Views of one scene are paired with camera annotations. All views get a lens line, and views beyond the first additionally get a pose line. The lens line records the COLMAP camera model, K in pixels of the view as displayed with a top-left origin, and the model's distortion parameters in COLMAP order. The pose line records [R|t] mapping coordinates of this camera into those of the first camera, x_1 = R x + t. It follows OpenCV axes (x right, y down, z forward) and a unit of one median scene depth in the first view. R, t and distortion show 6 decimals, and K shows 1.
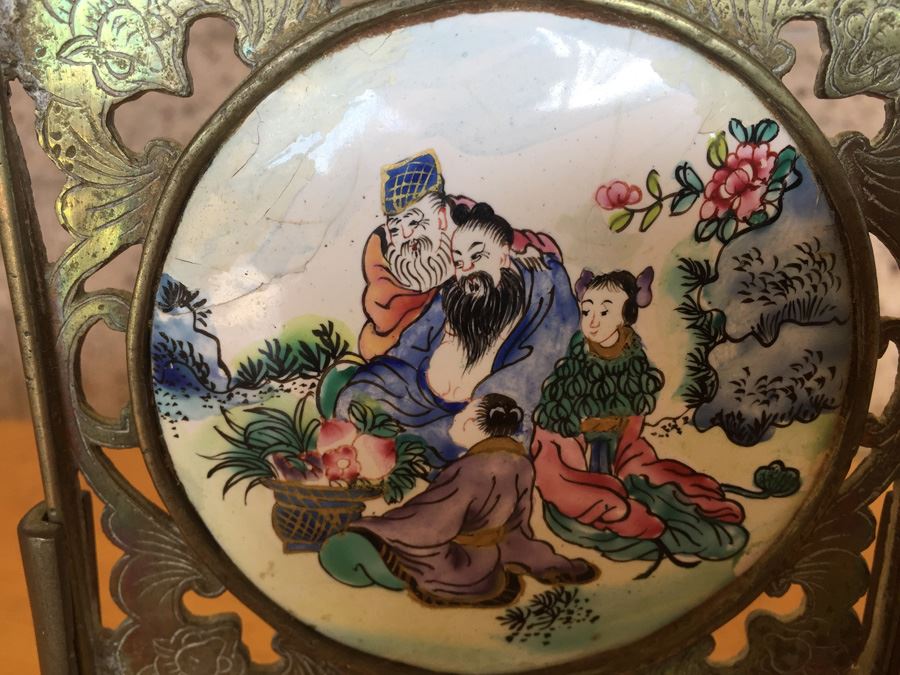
lens RADIAL K [[810.7, 0, 442.8], [0, 810.7, 323.4], [0, 0, 1]] dist [0.072994, -0.099666]
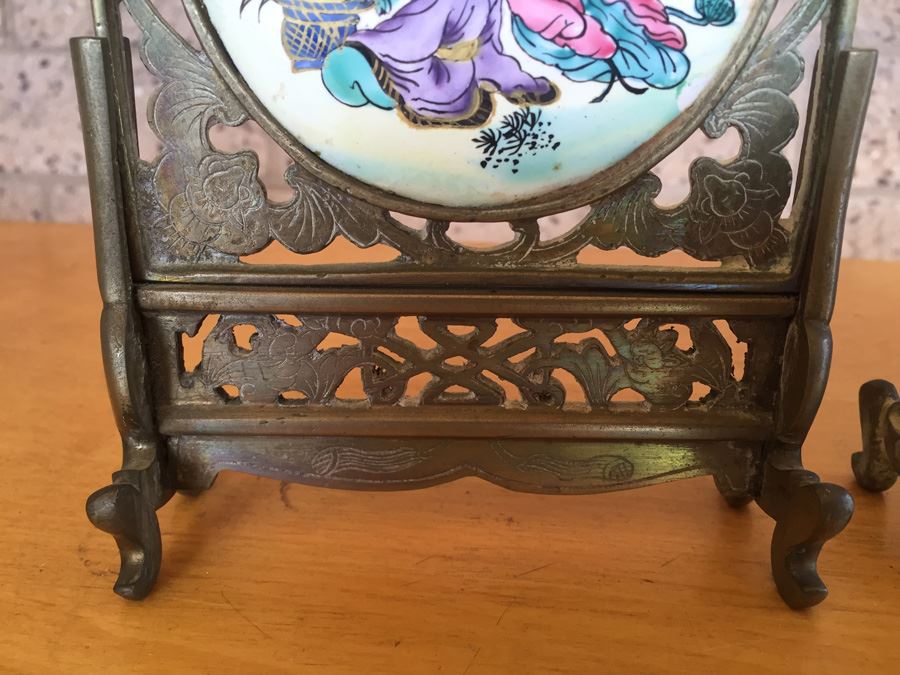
lens RADIAL K [[810.7, 0, 448.6], [0, 810.7, 309.1], [0, 0, 1]] dist [0.072994, -0.099666]
pose [[0.999516, 0.016290, -0.026493, 0.071744], [-0.014135, 0.996728, 0.079582, 0.551515], [0.027703, -0.079169, 0.996476, -0.208001]]
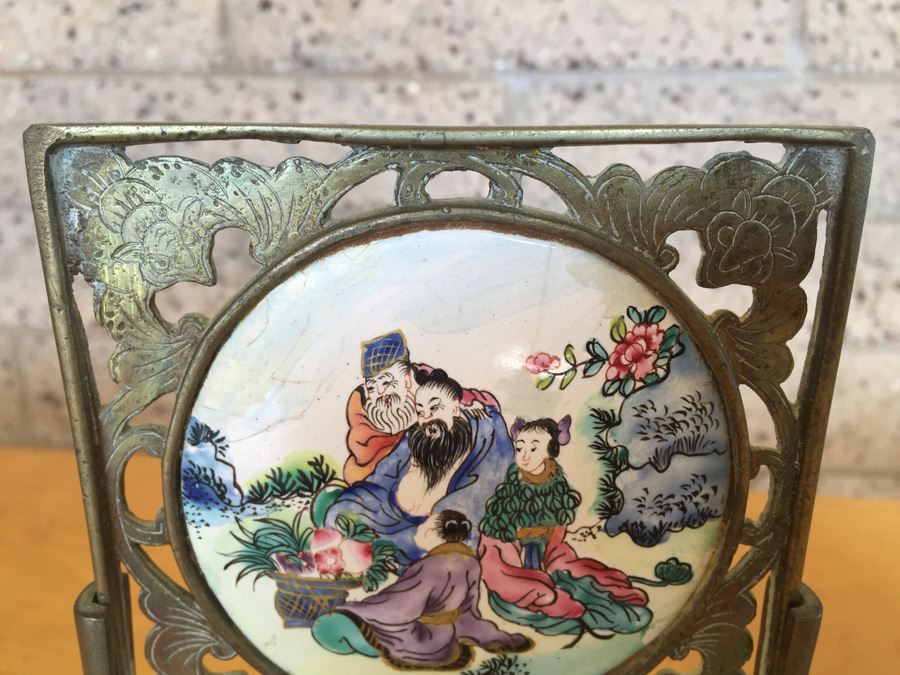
lens RADIAL K [[810.7, 0, 445.2], [0, 810.7, 338.4], [0, 0, 1]] dist [0.072994, -0.099666]
pose [[0.999964, 0.006375, 0.005636, 0.046542], [-0.006443, 0.999904, 0.012251, -0.192084], [-0.005557, -0.012287, 0.999909, -0.272567]]
